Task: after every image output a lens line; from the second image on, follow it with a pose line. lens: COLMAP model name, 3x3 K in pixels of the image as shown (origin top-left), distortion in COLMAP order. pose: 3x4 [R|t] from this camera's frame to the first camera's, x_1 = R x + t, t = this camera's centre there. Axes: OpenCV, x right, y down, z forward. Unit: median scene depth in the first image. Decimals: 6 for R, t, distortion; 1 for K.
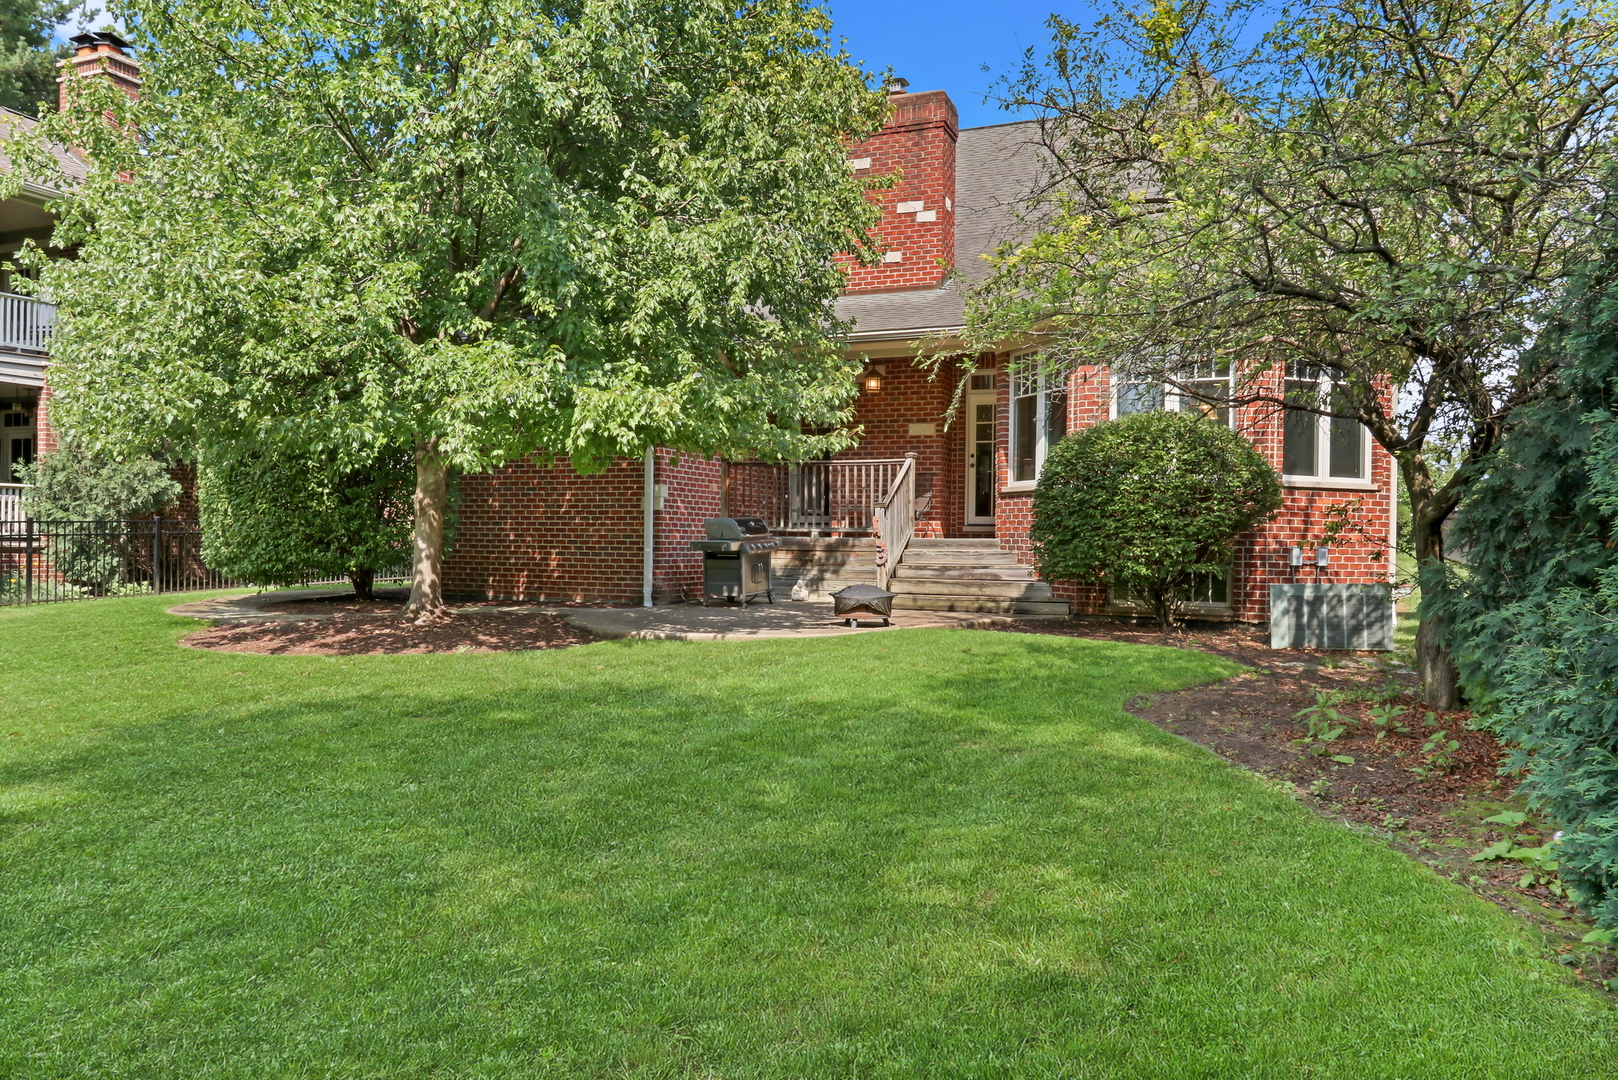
lens RADIAL K [[1173.8, 0, 808.7], [0, 1173.8, 539.0], [0, 0, 1]] dist [-0.007772, 0.001329]
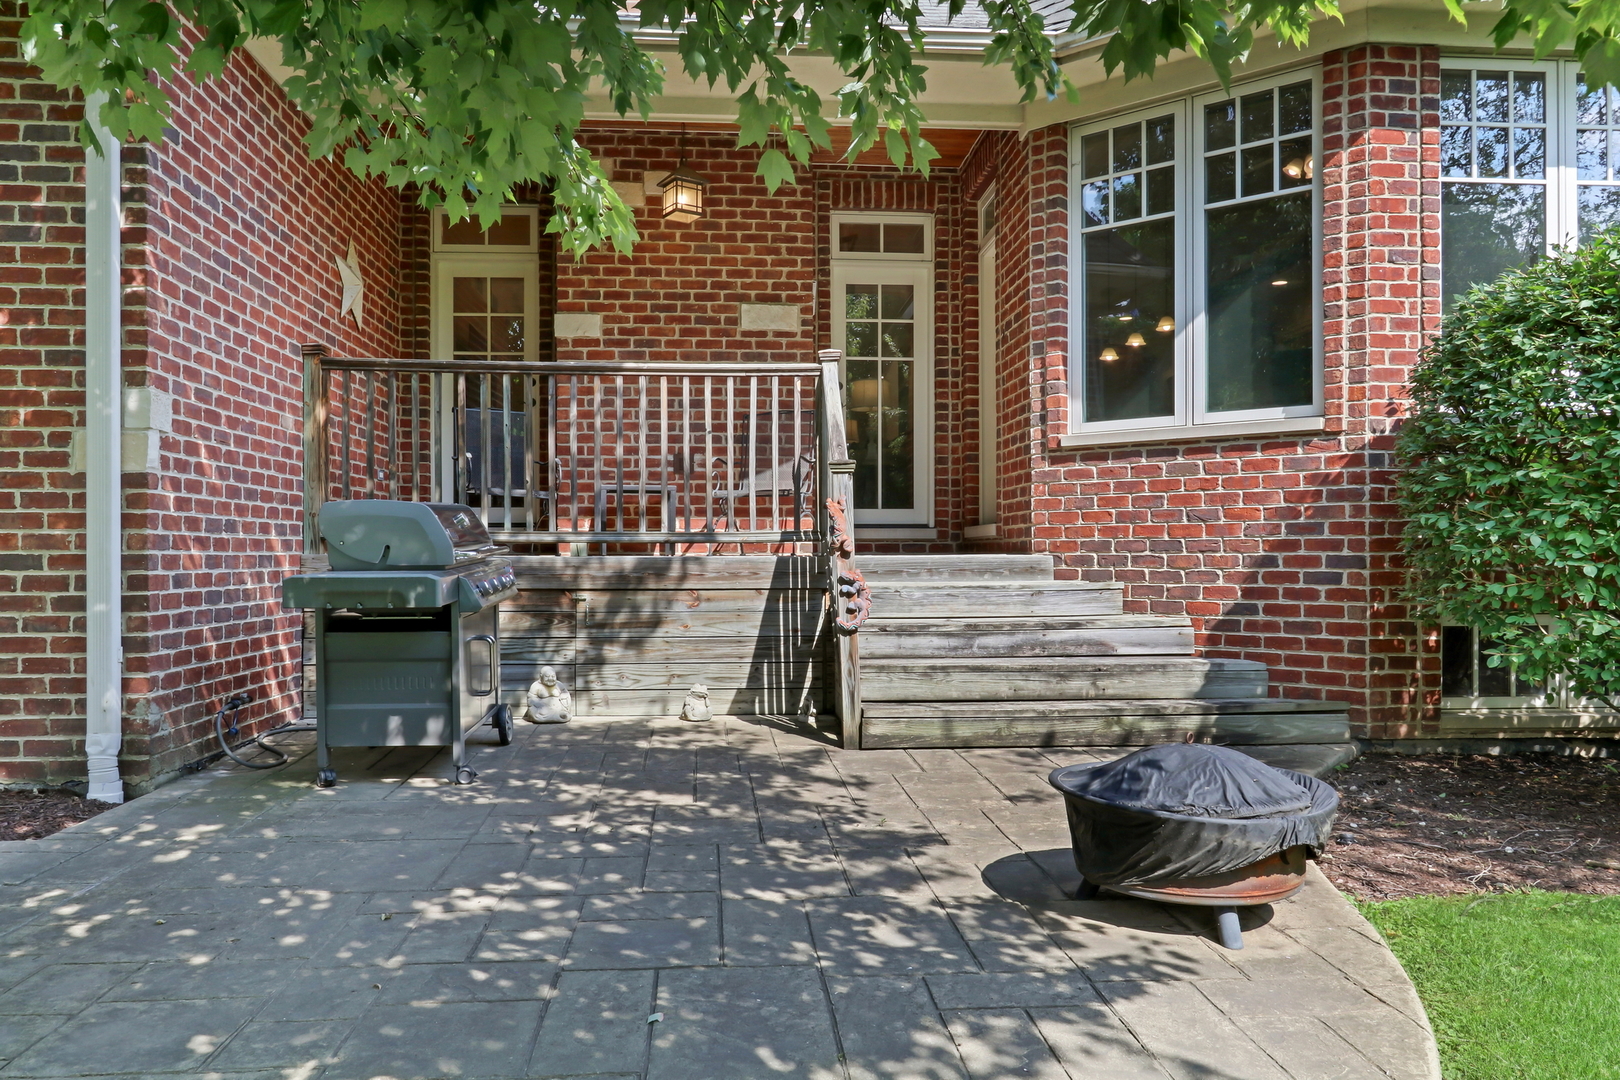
lens RADIAL K [[1175.3, 0, 810.6], [0, 1175.3, 543.4], [0, 0, 1]] dist [-0.007772, 0.001329]
pose [[0.884924, -0.007454, 0.465675, -0.113318], [0.010955, 0.999928, -0.004811, -0.003139], [-0.465606, 0.009359, 0.884943, 0.636811]]
